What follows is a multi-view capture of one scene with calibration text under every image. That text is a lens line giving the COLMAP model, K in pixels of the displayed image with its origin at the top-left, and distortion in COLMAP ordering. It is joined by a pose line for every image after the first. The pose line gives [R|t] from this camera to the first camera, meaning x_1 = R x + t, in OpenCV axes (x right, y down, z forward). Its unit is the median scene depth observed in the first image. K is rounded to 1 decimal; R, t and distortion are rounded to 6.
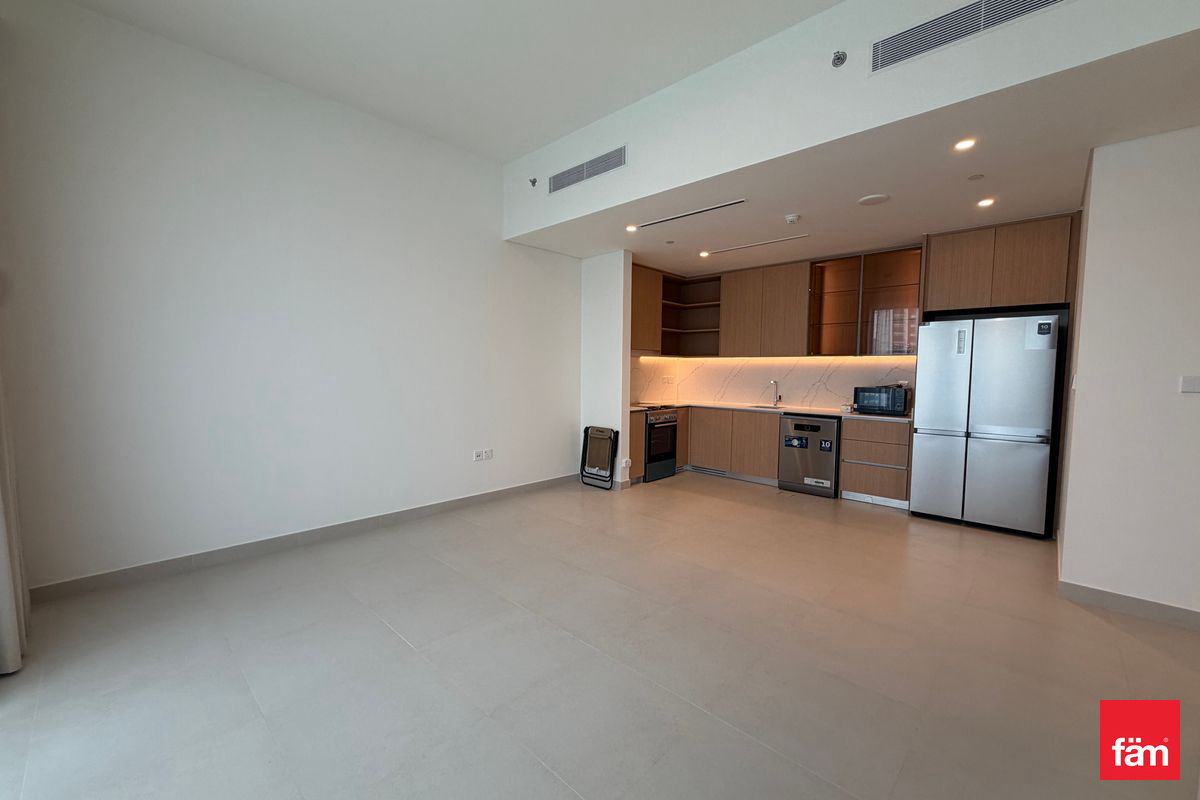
lens RADIAL K [[475.5, 0, 597.3], [0, 475.5, 402.7], [0, 0, 1]] dist [0.001781, -0.000420]
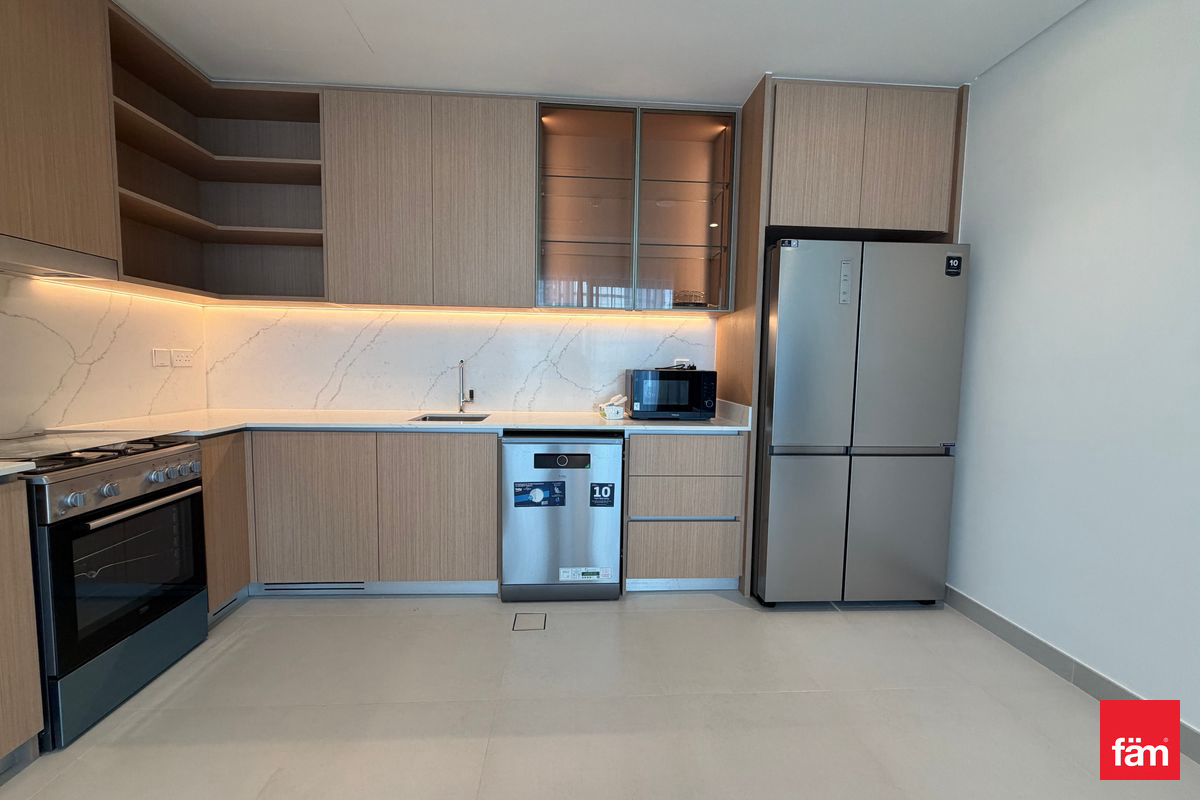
lens RADIAL K [[475.5, 0, 597.3], [0, 475.5, 402.7], [0, 0, 1]] dist [0.001781, -0.000420]
pose [[0.681834, -0.059675, 0.729069, 0.121632], [0.041723, 0.998217, 0.042684, -0.018309], [-0.730317, 0.001316, 0.683108, 0.595098]]
